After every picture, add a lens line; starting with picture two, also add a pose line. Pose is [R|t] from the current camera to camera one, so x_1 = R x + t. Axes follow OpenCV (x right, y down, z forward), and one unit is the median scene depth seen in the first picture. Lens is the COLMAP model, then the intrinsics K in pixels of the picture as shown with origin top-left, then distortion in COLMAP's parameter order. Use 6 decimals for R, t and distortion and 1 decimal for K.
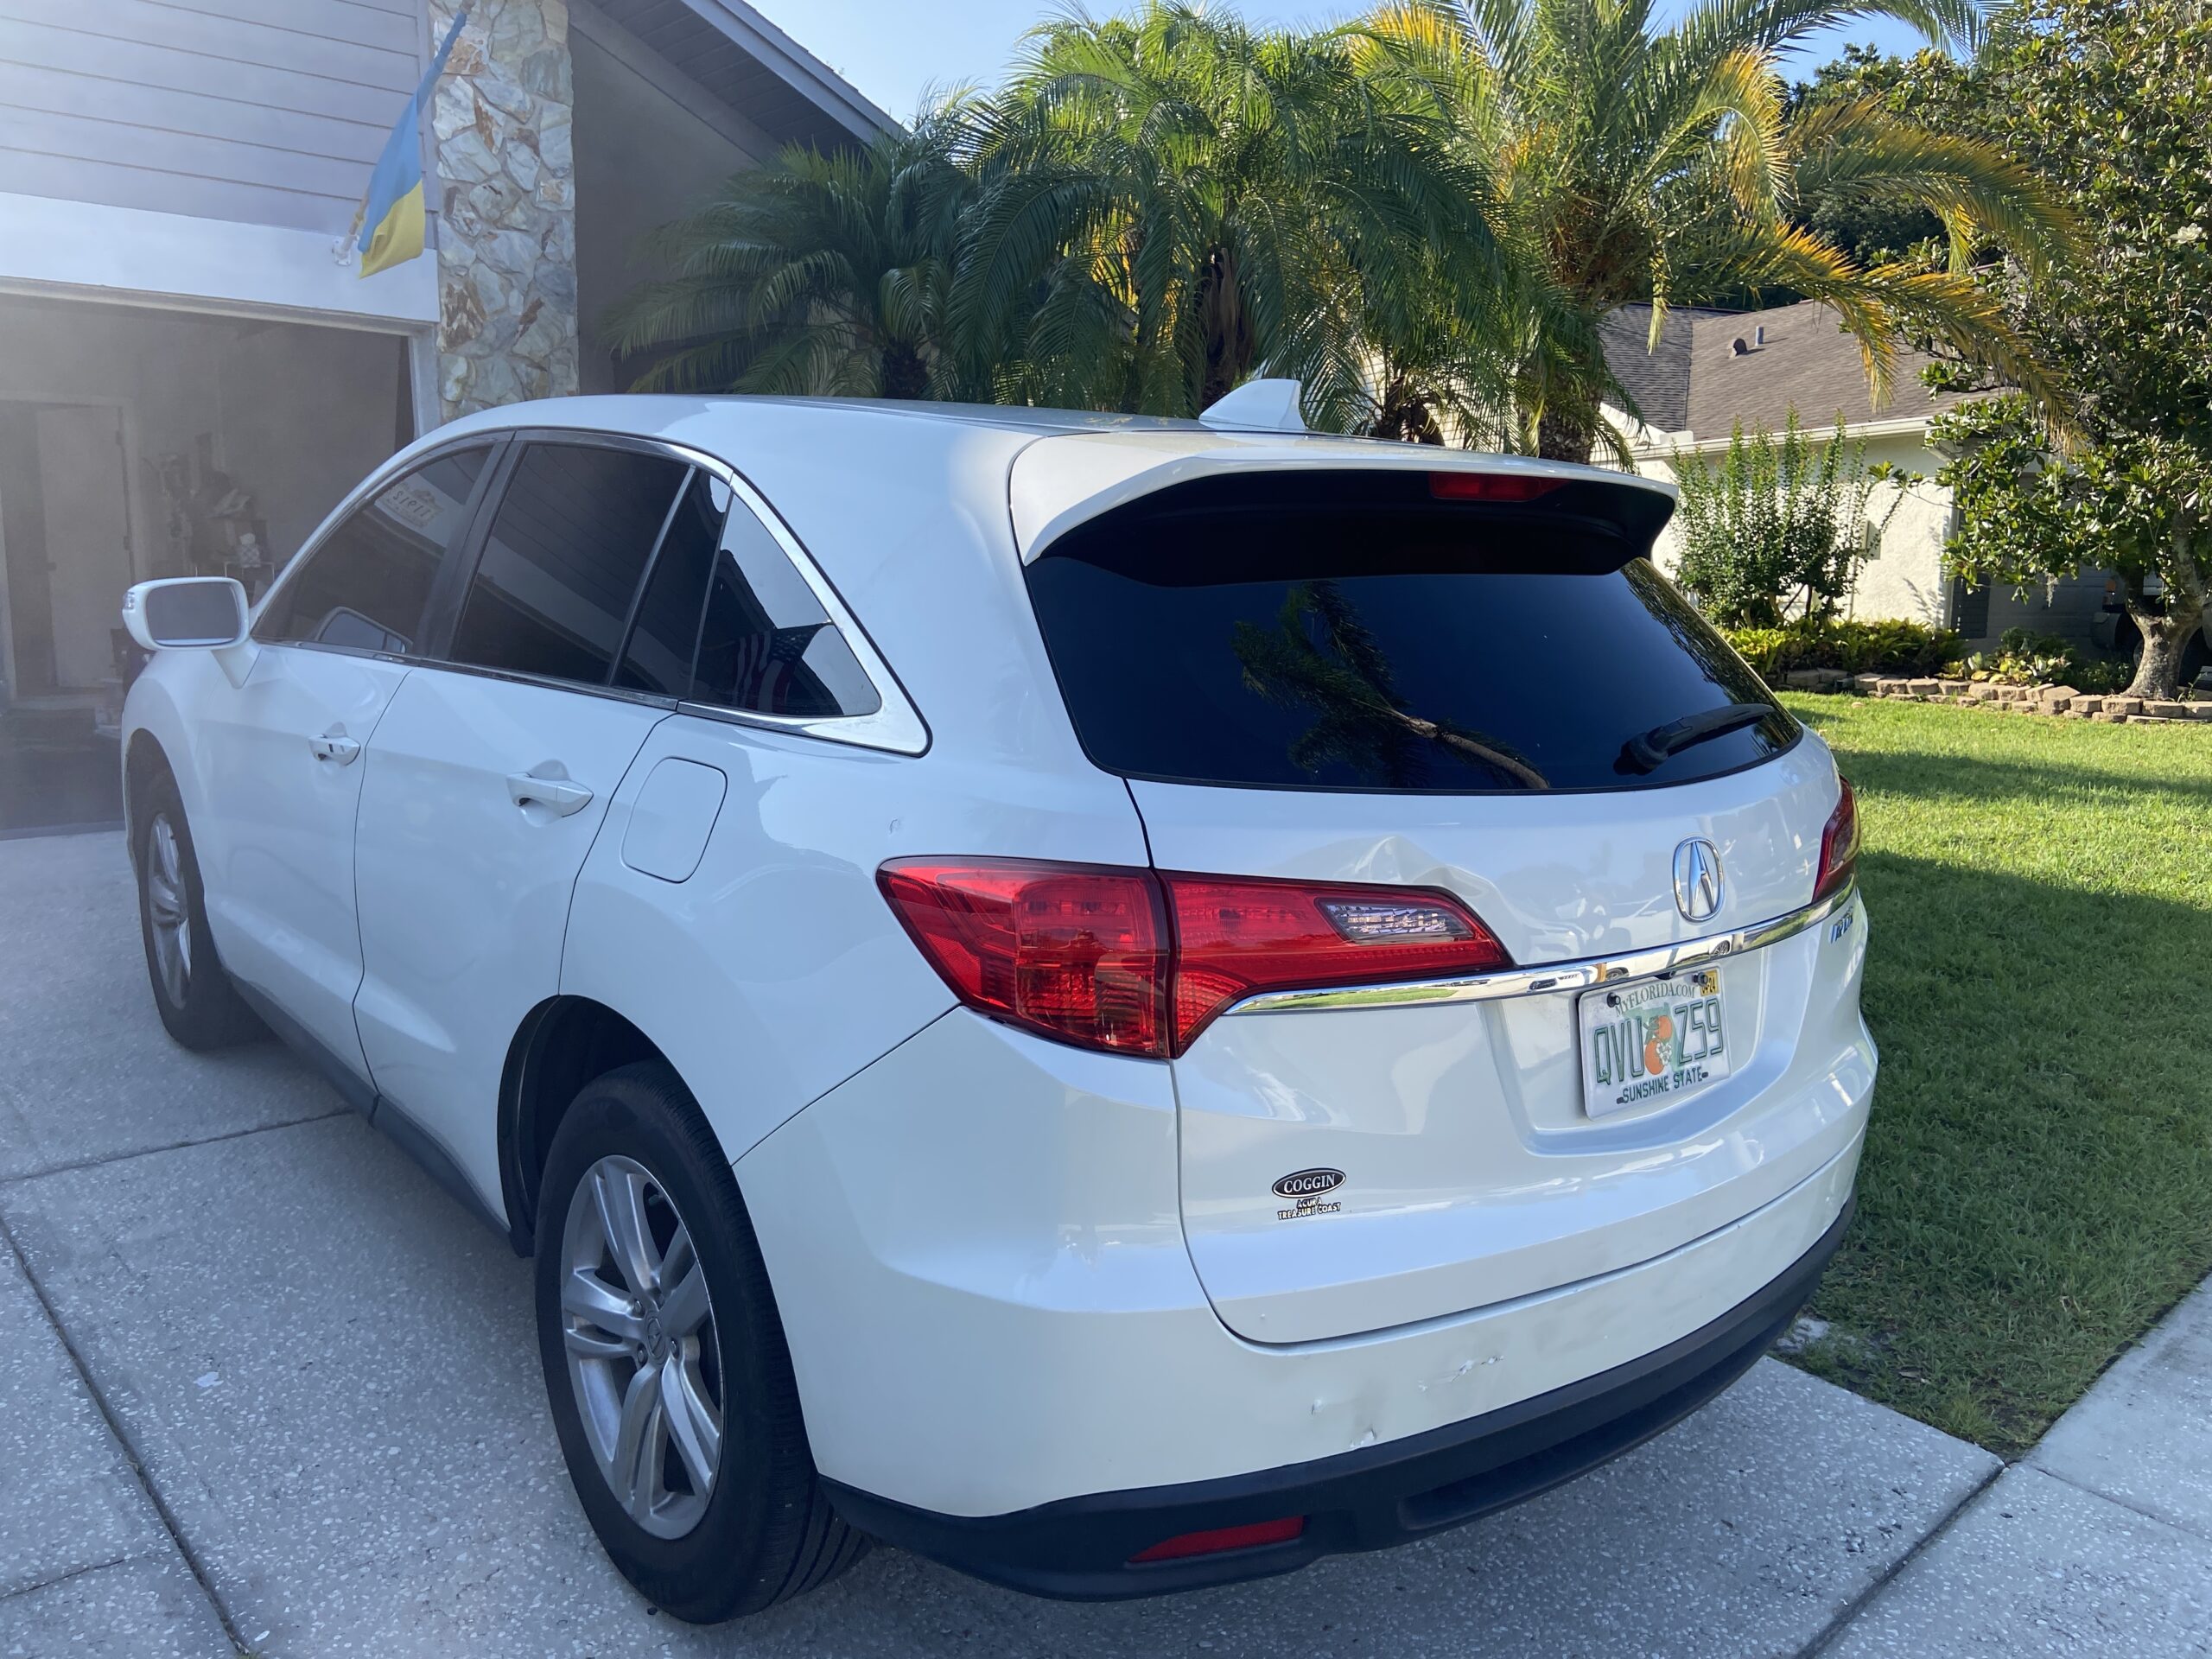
lens RADIAL K [[1690.1, 0, 1100.3], [0, 1690.1, 829.3], [0, 0, 1]] dist [0.113098, -0.141444]
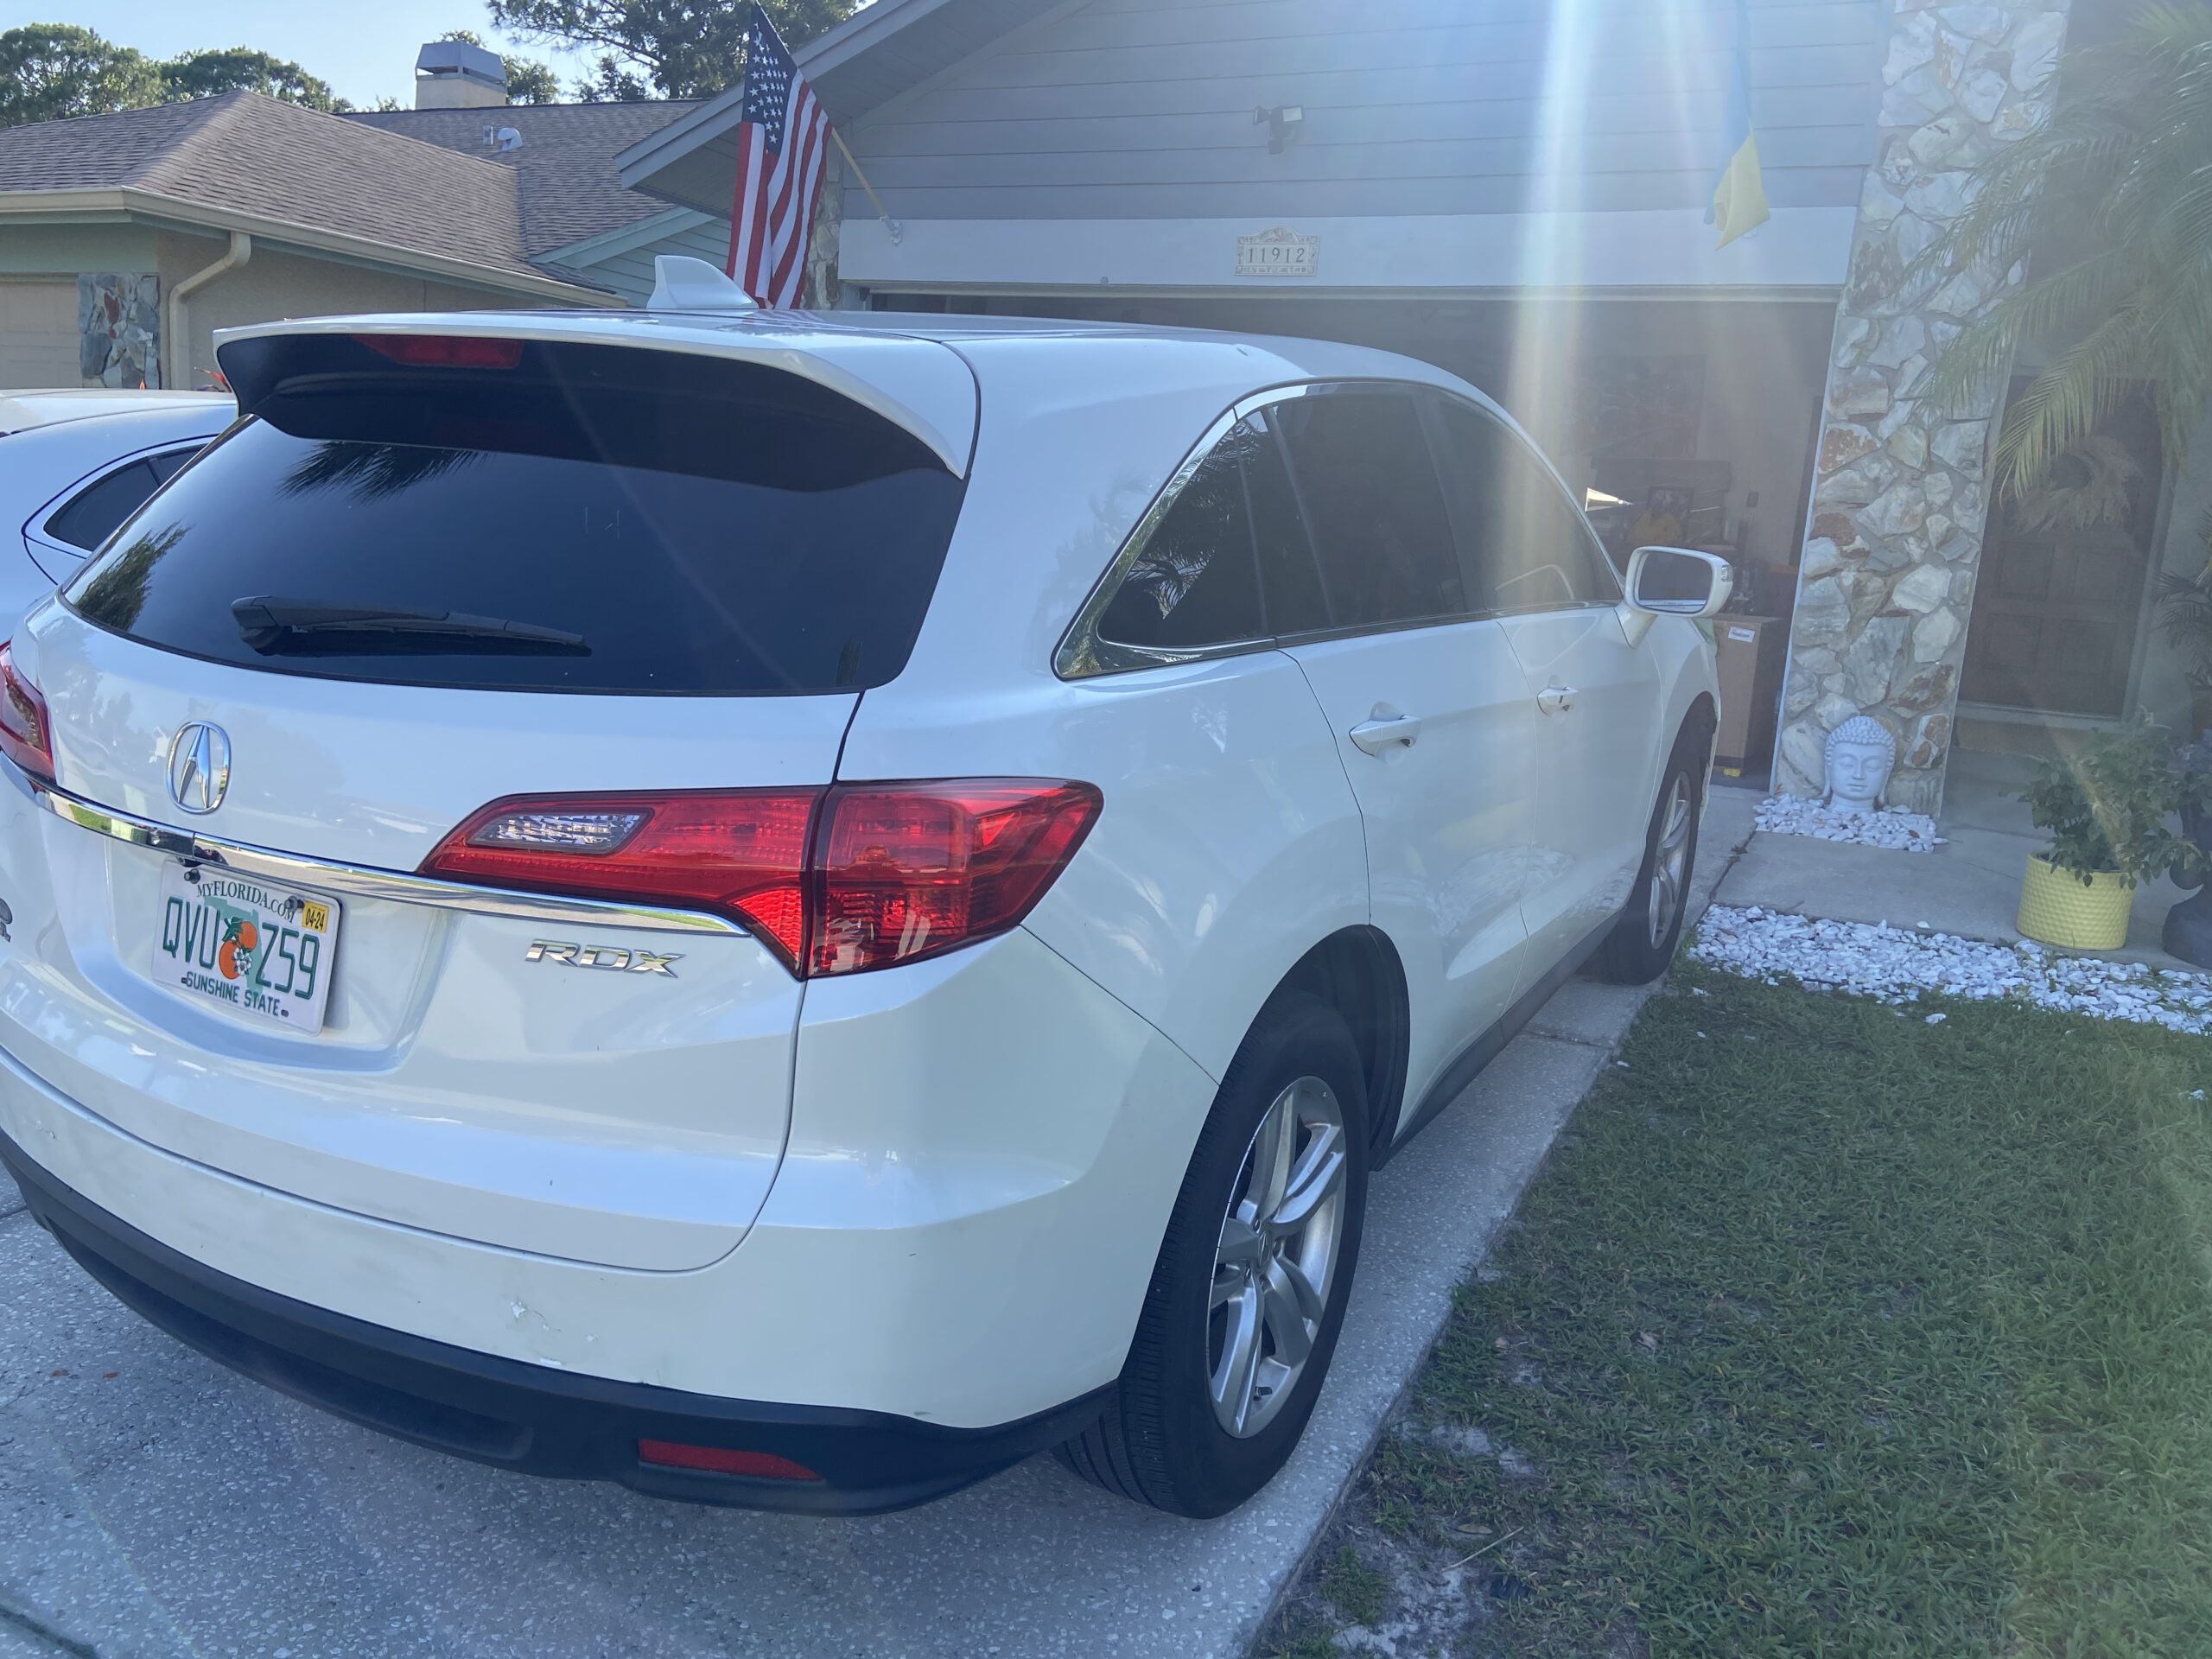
lens RADIAL K [[1690.1, 0, 1104.8], [0, 1690.1, 820.2], [0, 0, 1]] dist [0.113098, -0.141444]
pose [[0.357135, 0.188113, -0.914914, 0.385526], [-0.201641, 0.971941, 0.121128, -0.042551], [0.912028, 0.141226, 0.385045, 0.308685]]
